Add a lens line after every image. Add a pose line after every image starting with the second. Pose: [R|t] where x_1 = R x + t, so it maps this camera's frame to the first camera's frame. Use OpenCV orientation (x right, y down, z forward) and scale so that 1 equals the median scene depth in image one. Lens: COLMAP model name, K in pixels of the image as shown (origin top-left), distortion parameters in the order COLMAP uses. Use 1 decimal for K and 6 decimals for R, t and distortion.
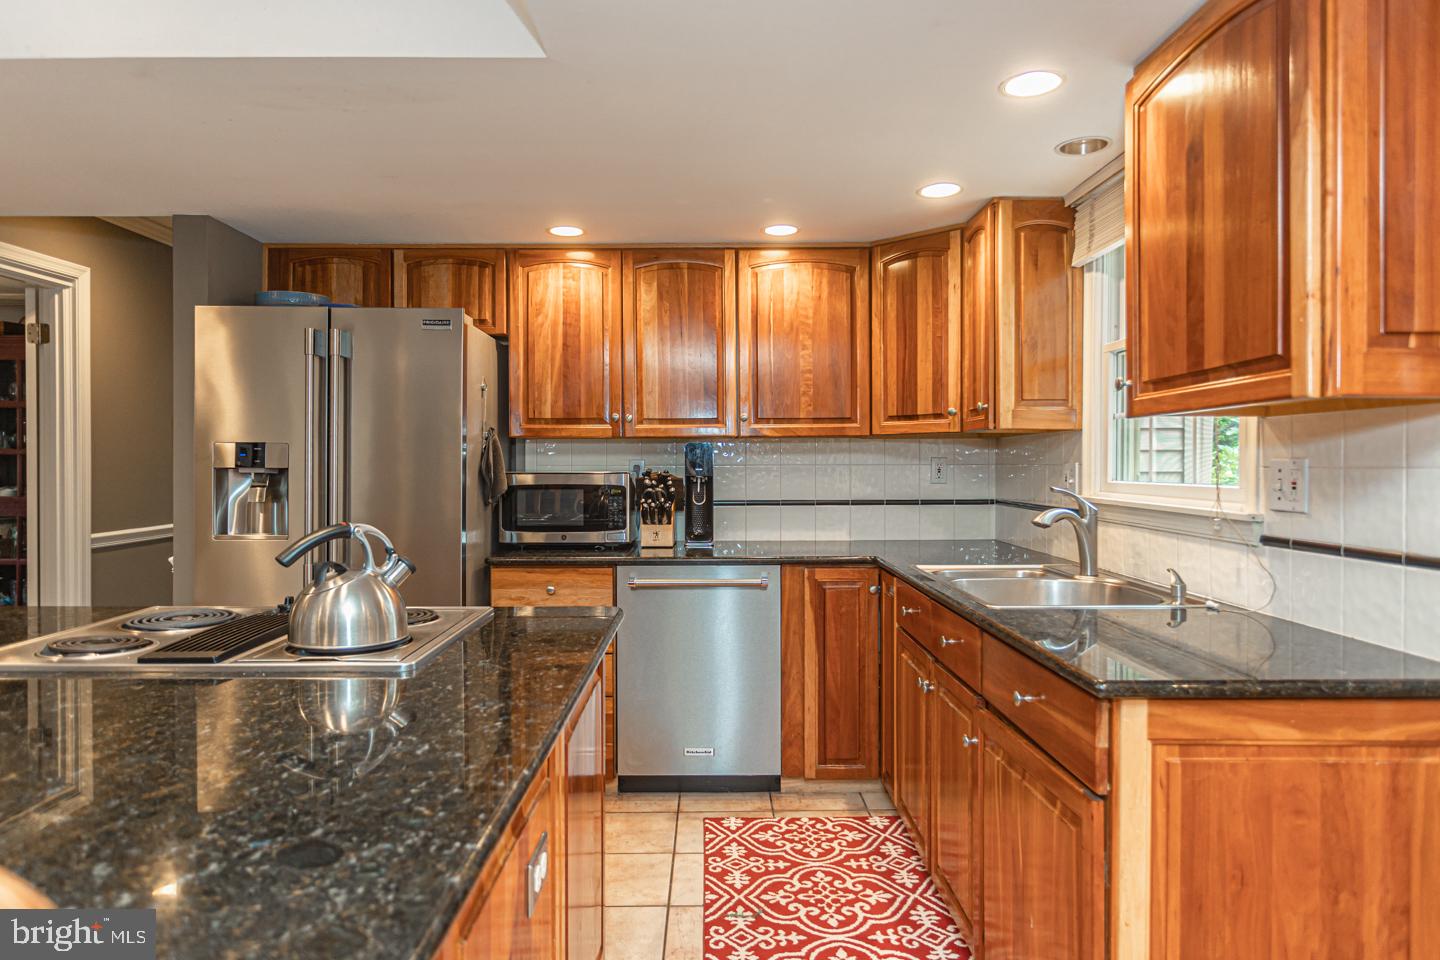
lens RADIAL K [[879.9, 0, 720.2], [0, 879.9, 467.1], [0, 0, 1]] dist [-0.008819, 0.000462]
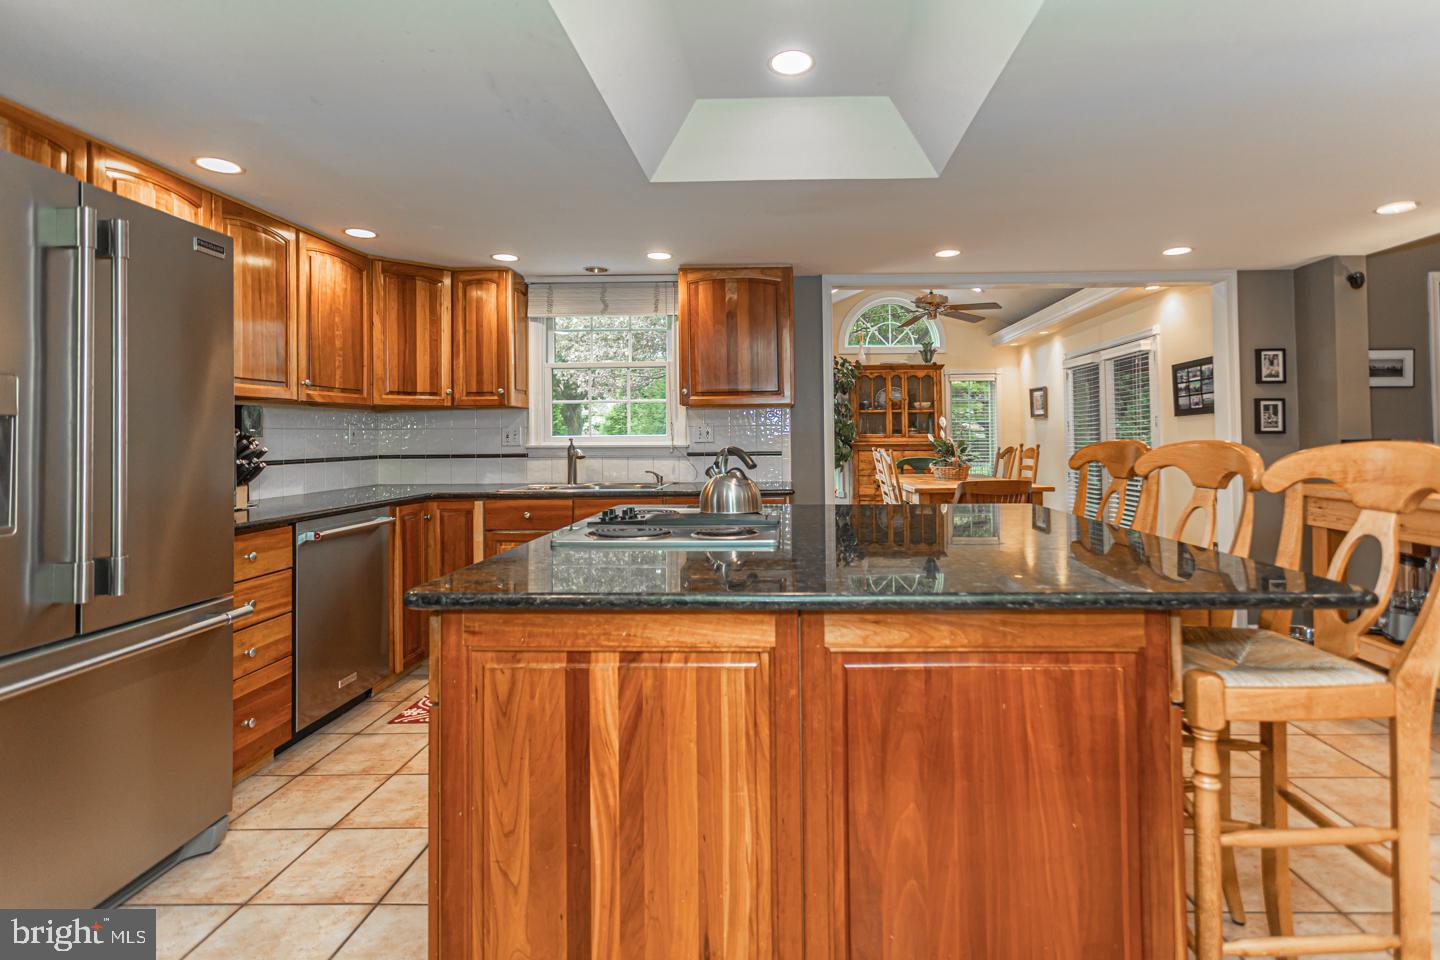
lens RADIAL K [[696.3, 0, 766.5], [0, 696.3, 424.9], [0, 0, 1]] dist [-0.000195, -0.000418]
pose [[0.030318, 0.017609, 0.999385, -0.840062], [0.015383, 0.999718, -0.018082, 0.020612], [-0.999422, 0.015921, 0.030038, 0.402470]]
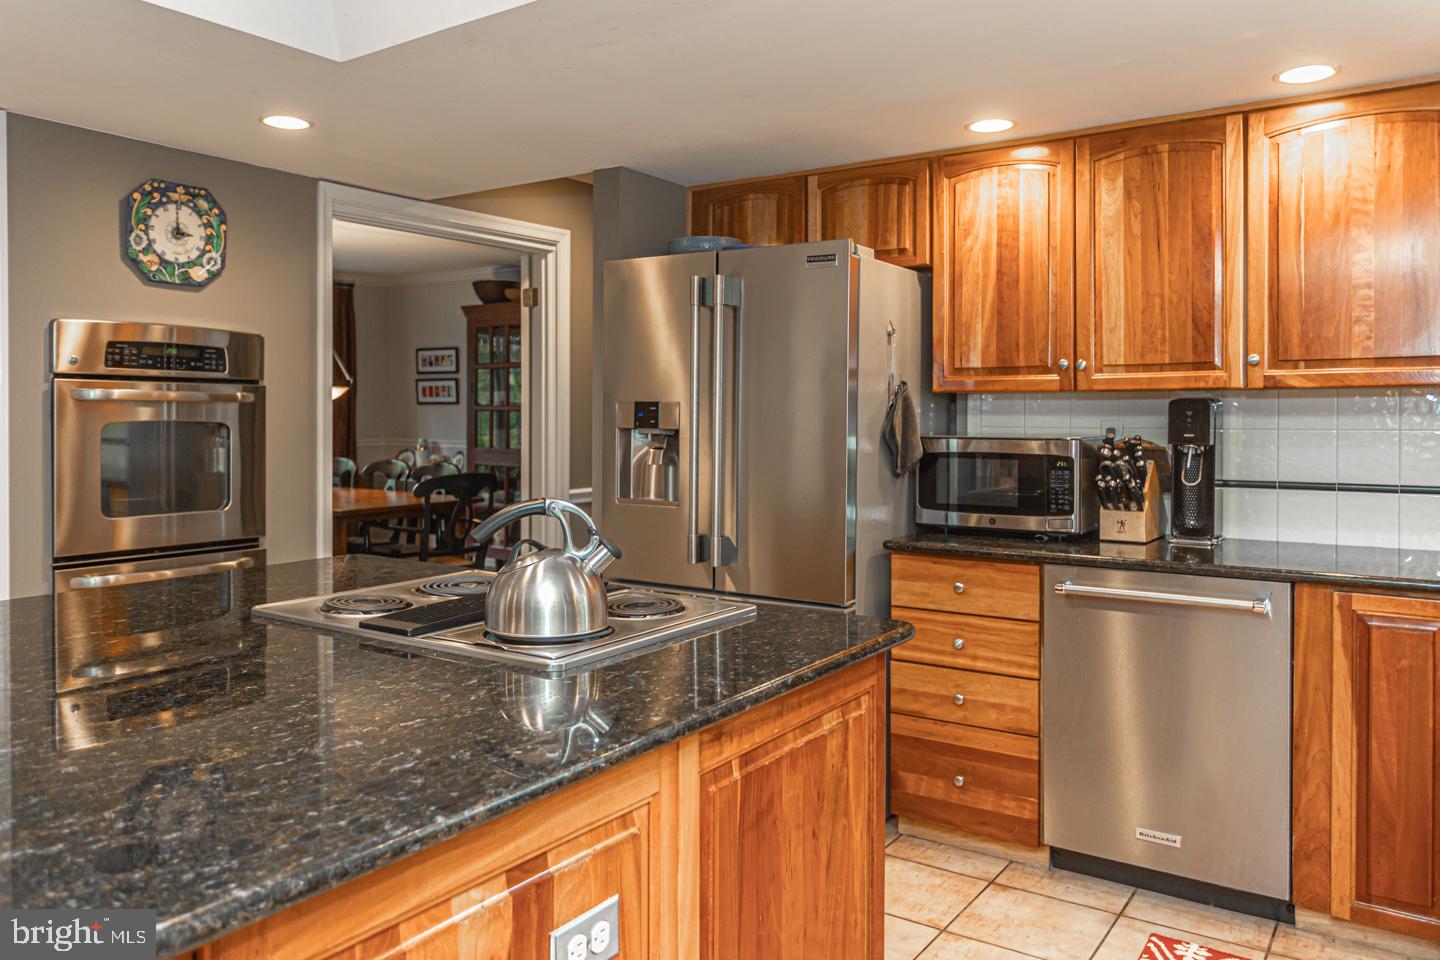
lens RADIAL K [[1062.0, 0, 721.4], [0, 1062.0, 425.4], [0, 0, 1]] dist [0.000387, 0.000804]
pose [[0.821526, 0.007973, -0.570115, 0.159019], [-0.005761, 0.999967, 0.005683, -0.008291], [0.570142, -0.001385, 0.821545, 0.093908]]
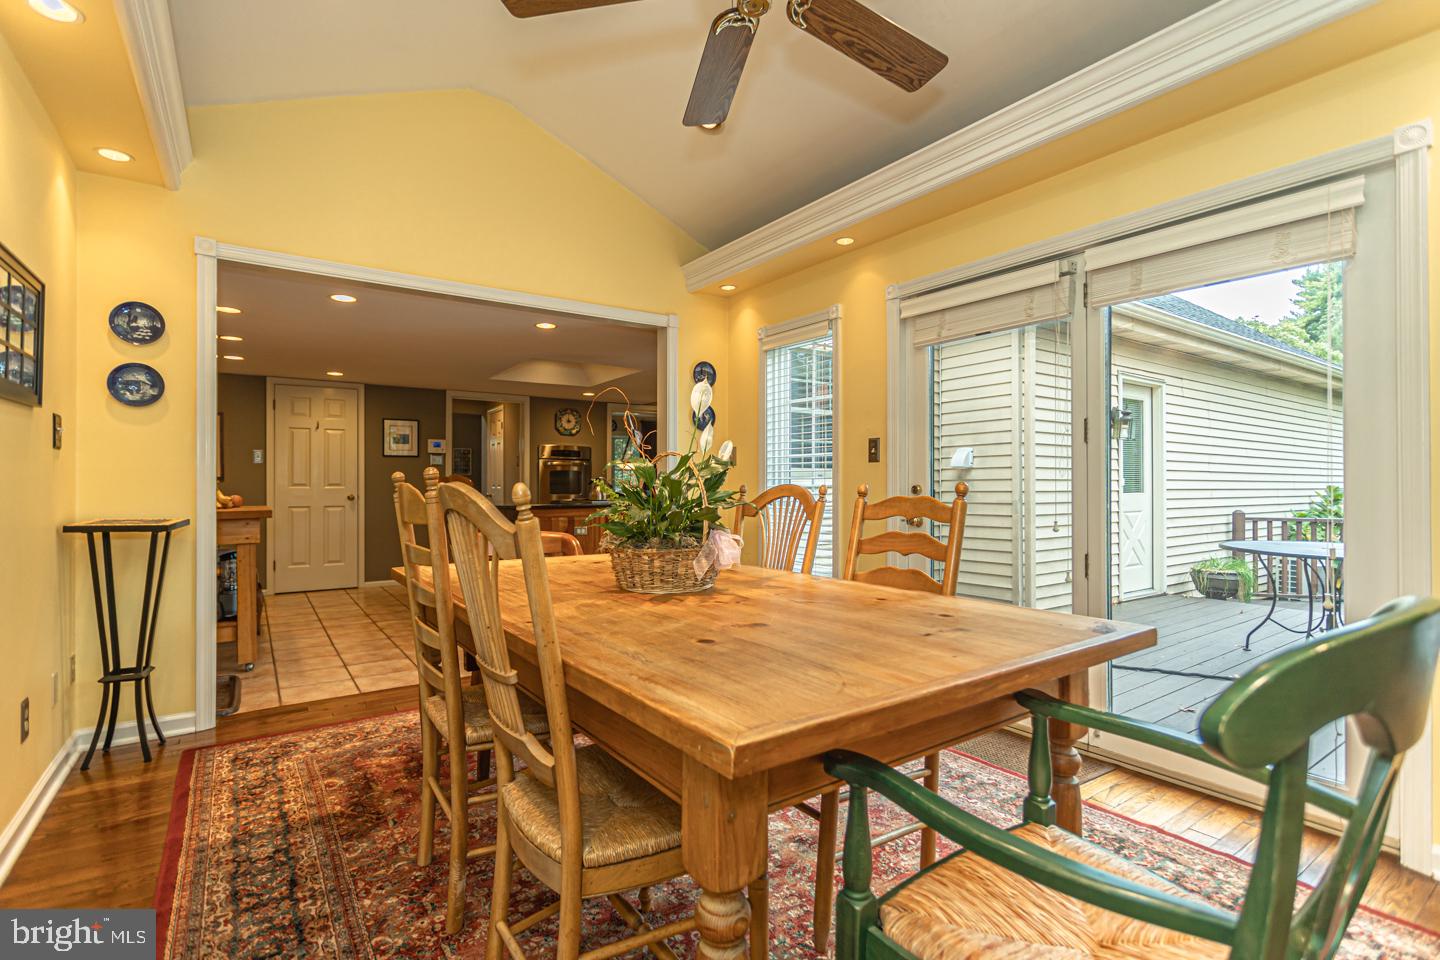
lens RADIAL K [[679.3, 0, 724.9], [0, 679.3, 473.6], [0, 0, 1]] dist [0.003712, 0.001390]
pose [[0.568455, -0.017791, -0.822522, 1.514178], [0.000463, 0.999773, -0.021305, 0.061213], [0.822715, 0.011730, 0.568334, -0.307785]]
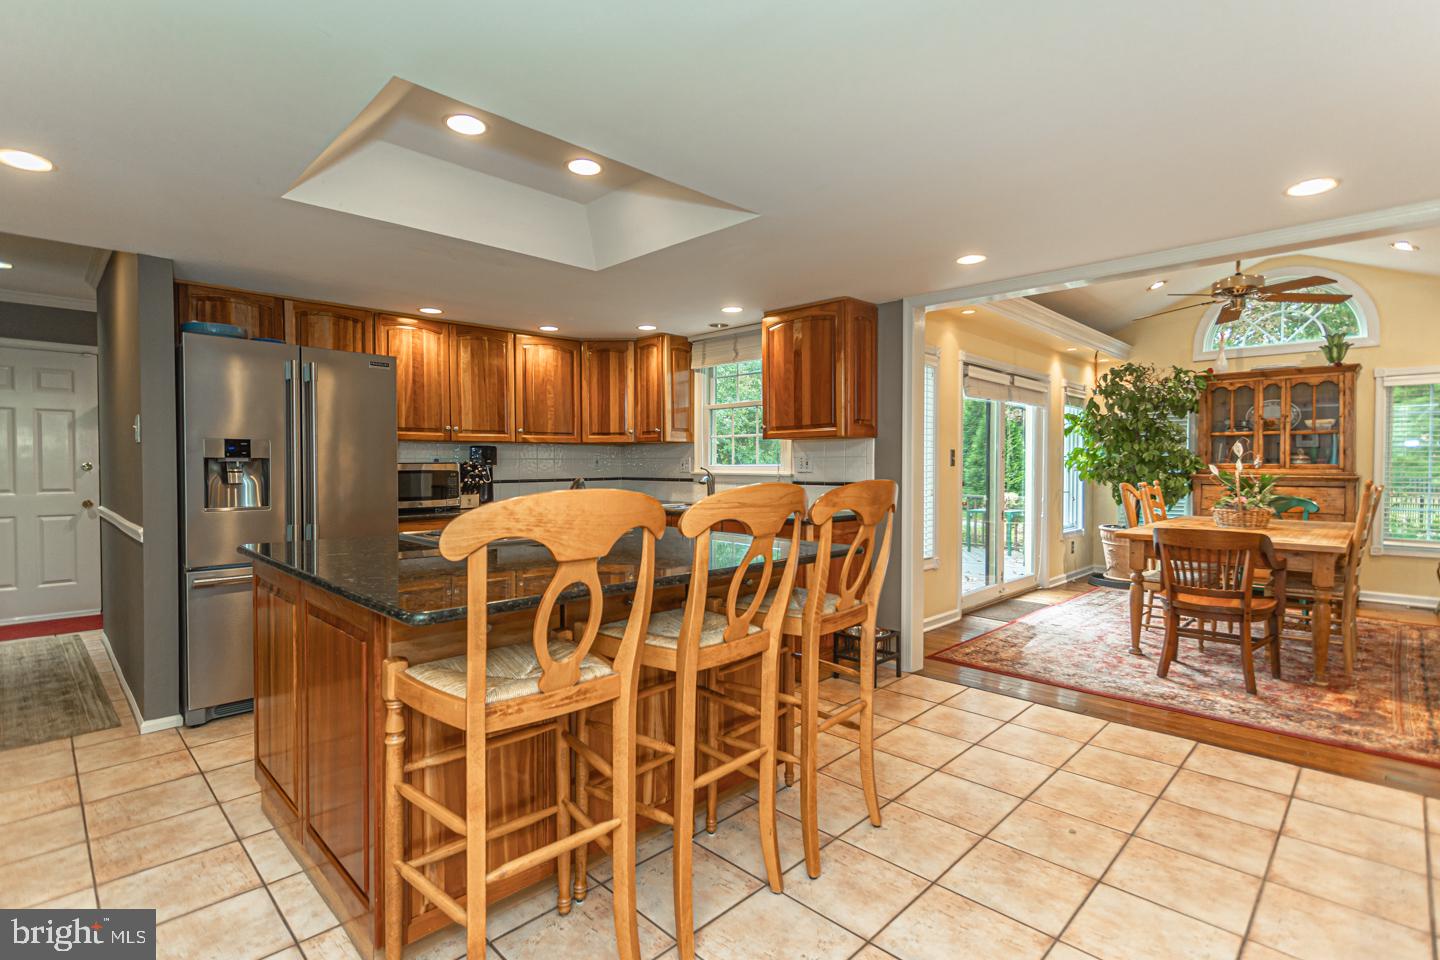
lens RADIAL K [[684.3, 0, 720.0], [0, 684.3, 480.0], [0, 0, 1]] dist [-0.003327, 0.000846]
pose [[0.712124, -0.017056, 0.701846, -0.652924], [0.005119, 0.999804, 0.019103, 0.017339], [-0.702035, -0.010011, 0.712073, -0.246925]]
